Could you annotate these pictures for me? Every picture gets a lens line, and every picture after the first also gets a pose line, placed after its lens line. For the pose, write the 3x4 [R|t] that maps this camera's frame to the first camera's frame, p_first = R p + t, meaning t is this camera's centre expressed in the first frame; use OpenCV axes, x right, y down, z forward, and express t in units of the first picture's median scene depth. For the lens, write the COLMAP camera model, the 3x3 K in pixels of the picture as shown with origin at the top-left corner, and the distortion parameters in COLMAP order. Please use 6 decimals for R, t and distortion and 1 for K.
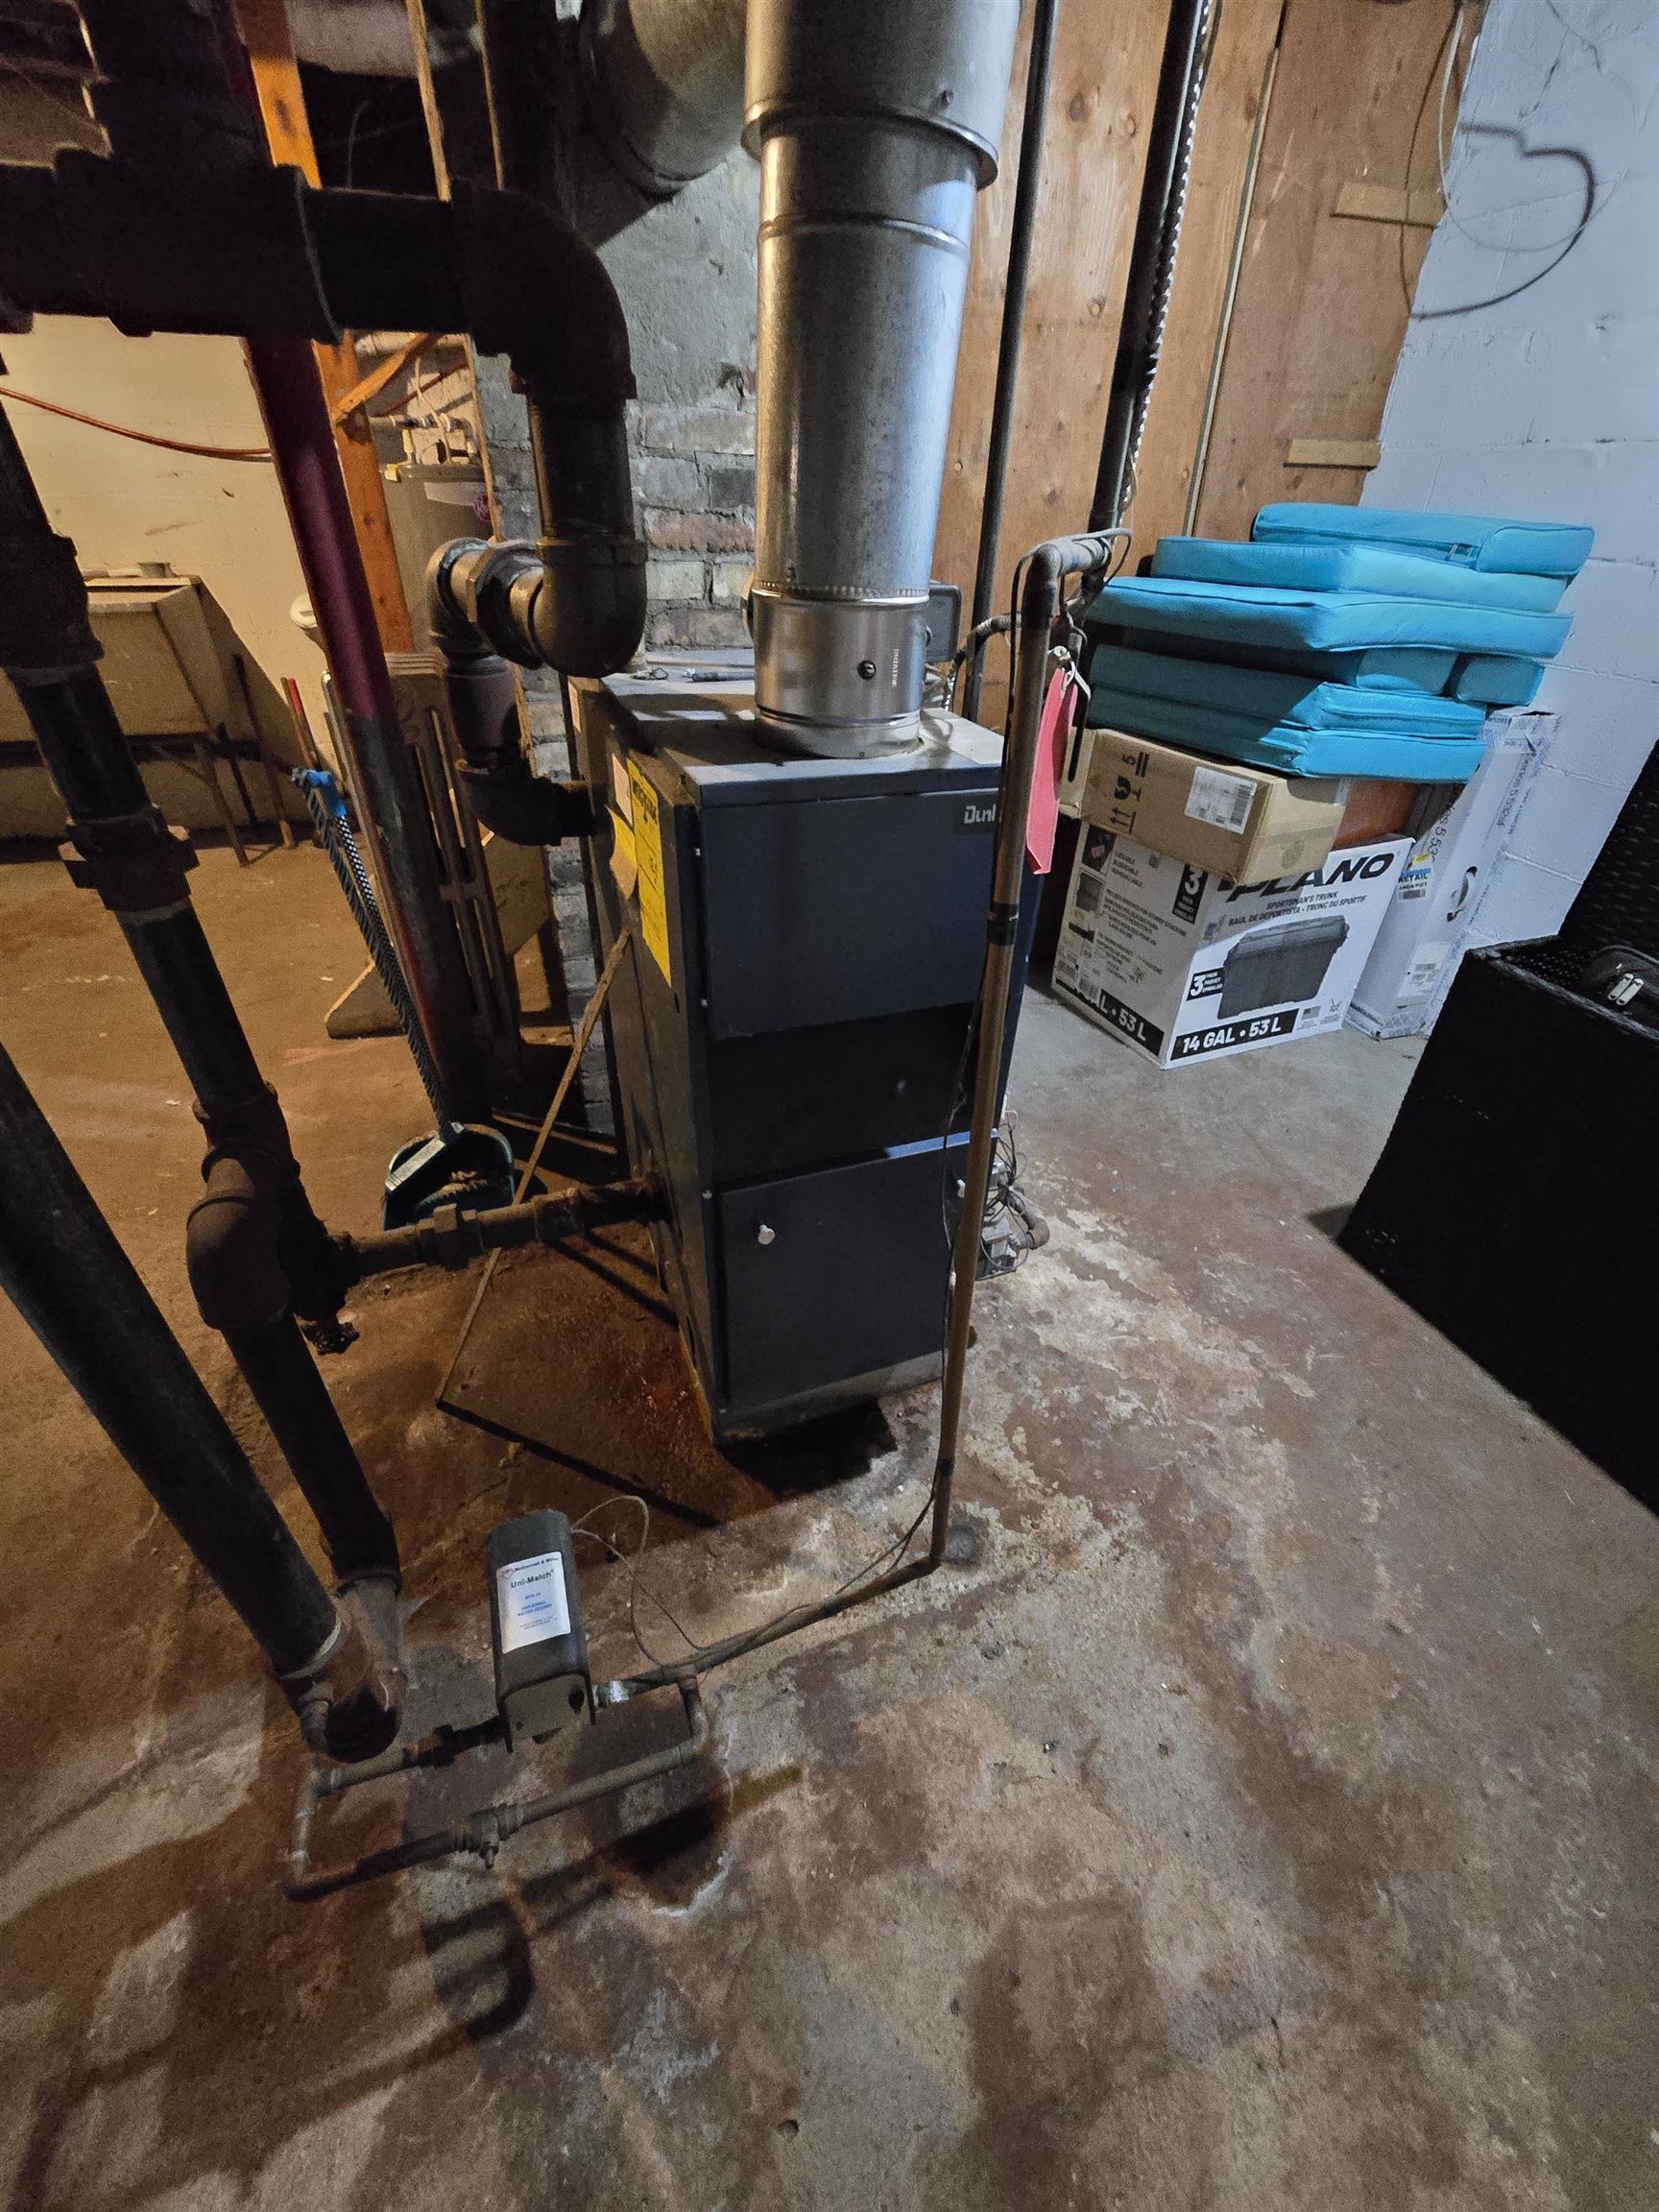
lens RADIAL K [[909.2, 0, 825.2], [0, 909.2, 1110.0], [0, 0, 1]] dist [-0.000661, 0.000646]
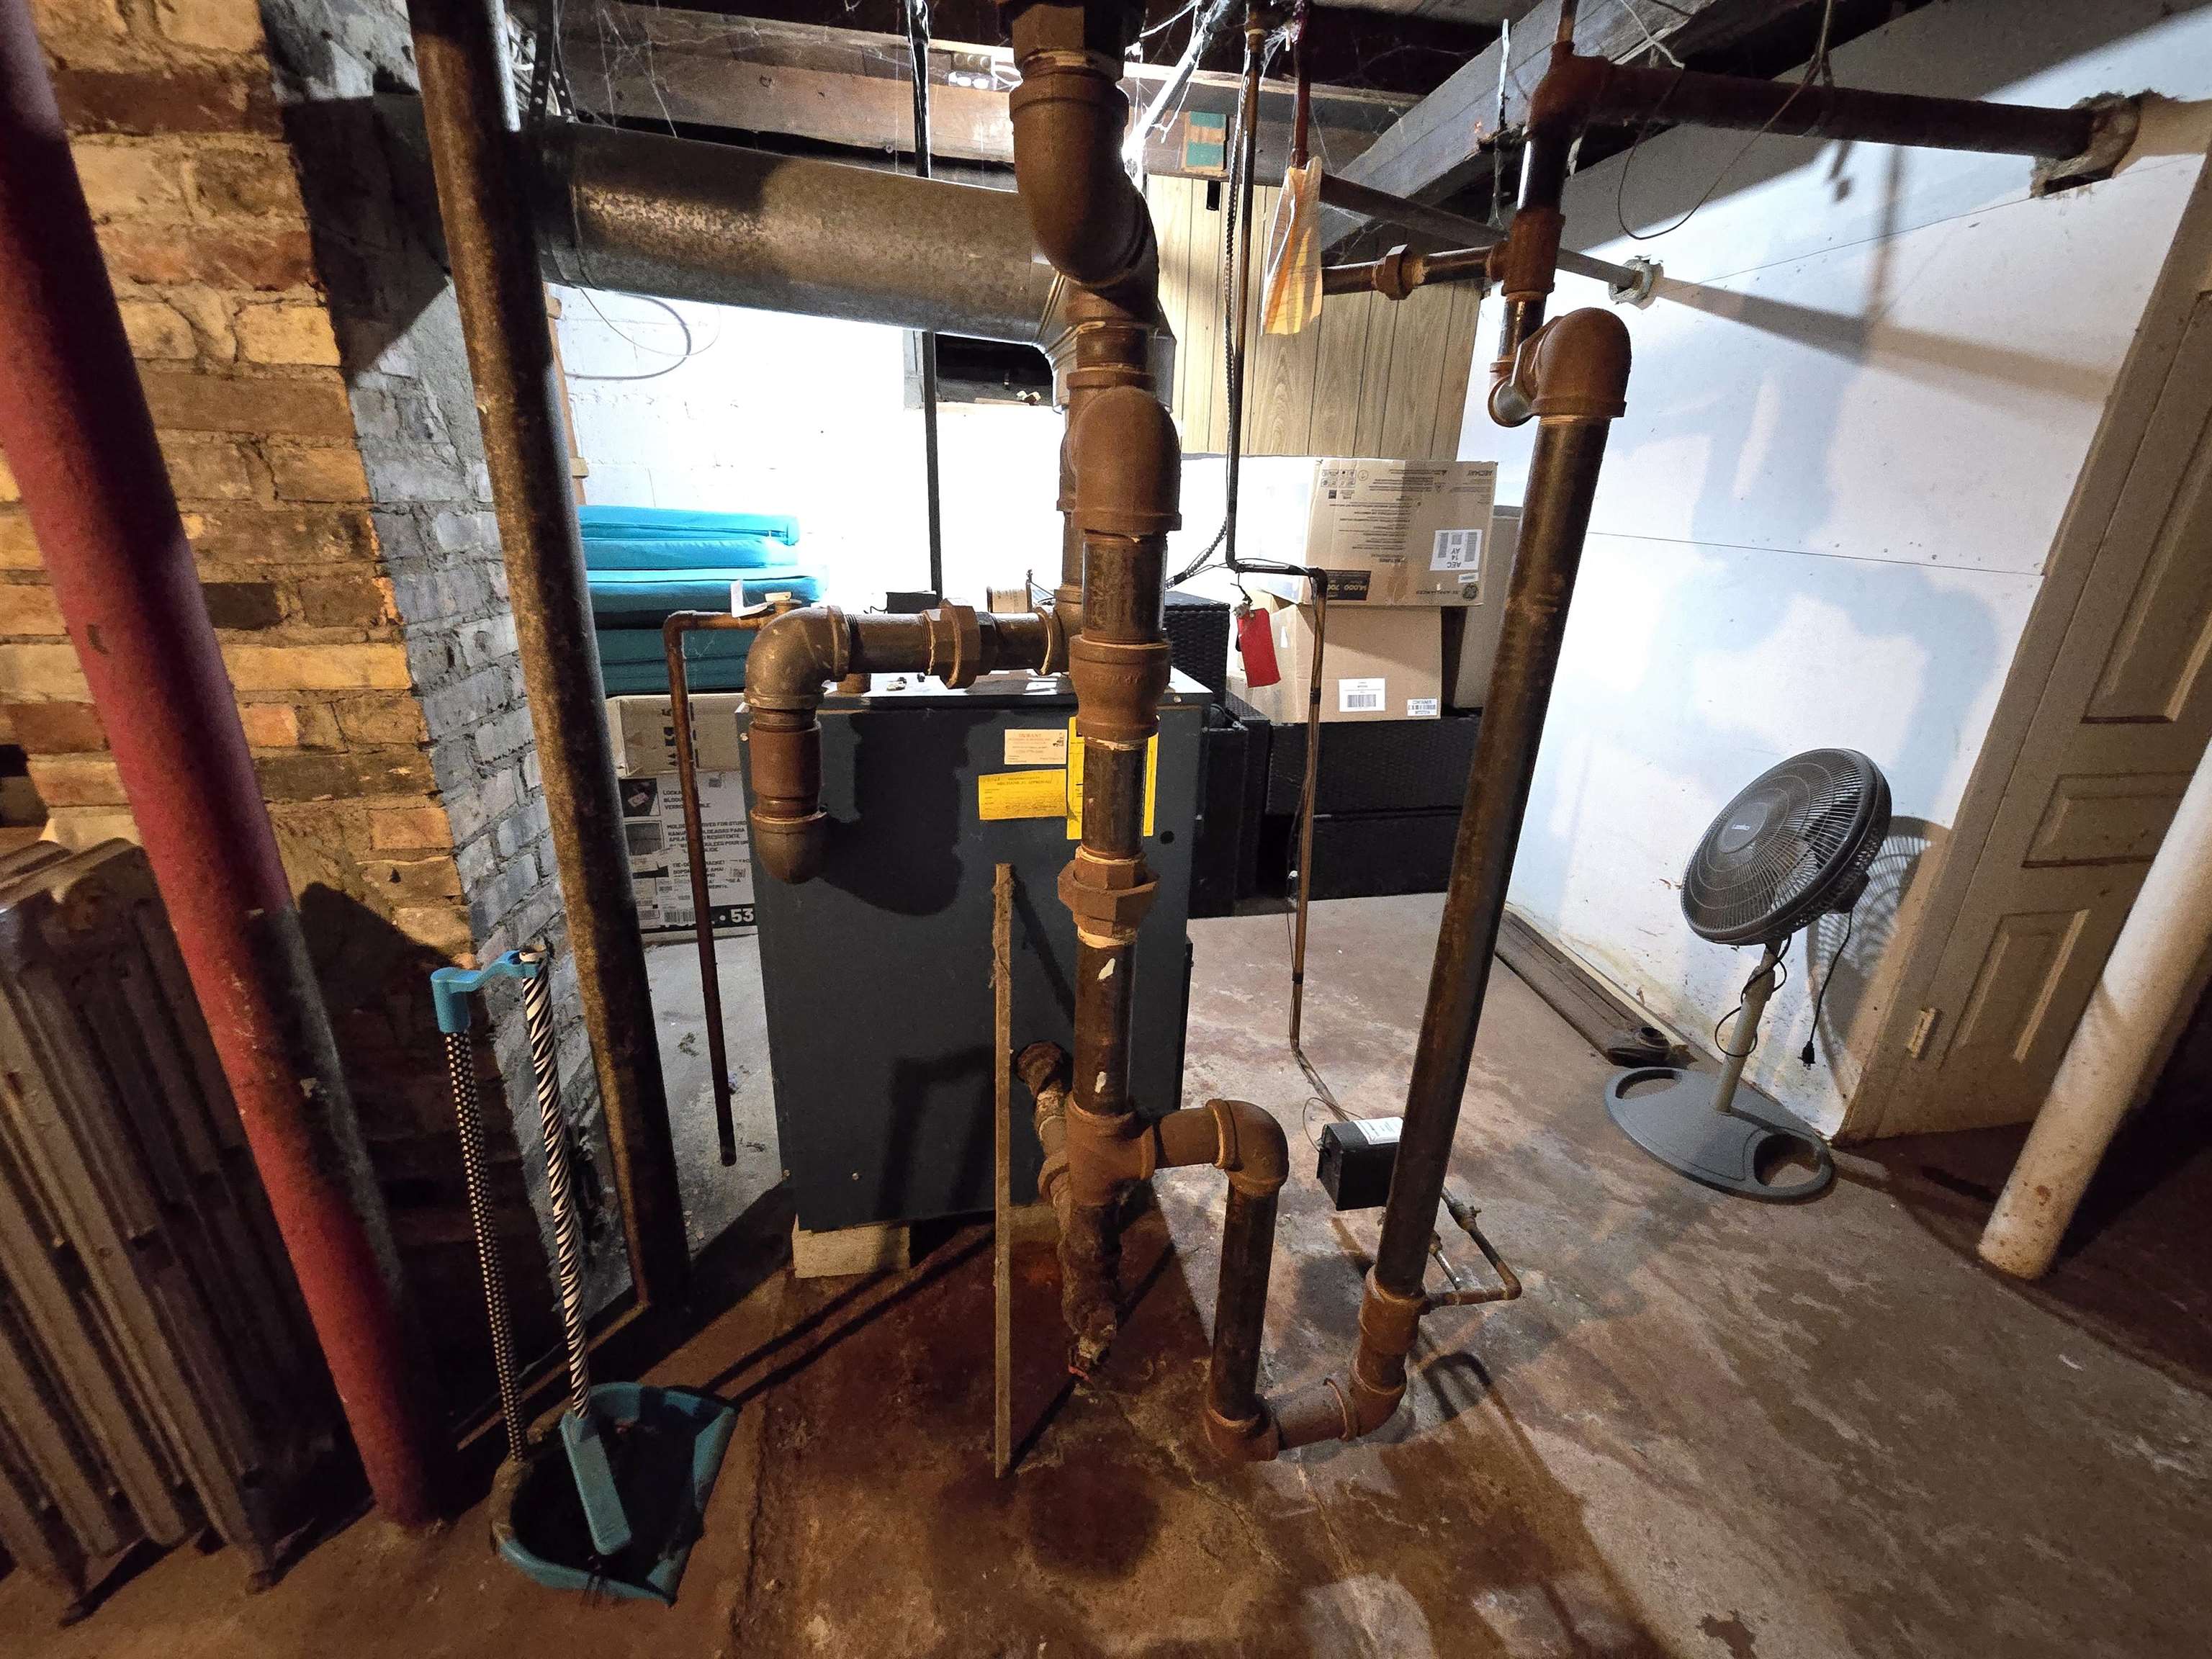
lens RADIAL K [[909.2, 0, 1101.8], [0, 909.2, 826.8], [0, 0, 1]] dist [-0.000661, 0.000646]
pose [[0.171418, -0.362389, 0.916128, -0.668453], [0.541826, 0.811310, 0.219545, -0.219947], [-0.822825, 0.458748, 0.335425, 0.226837]]
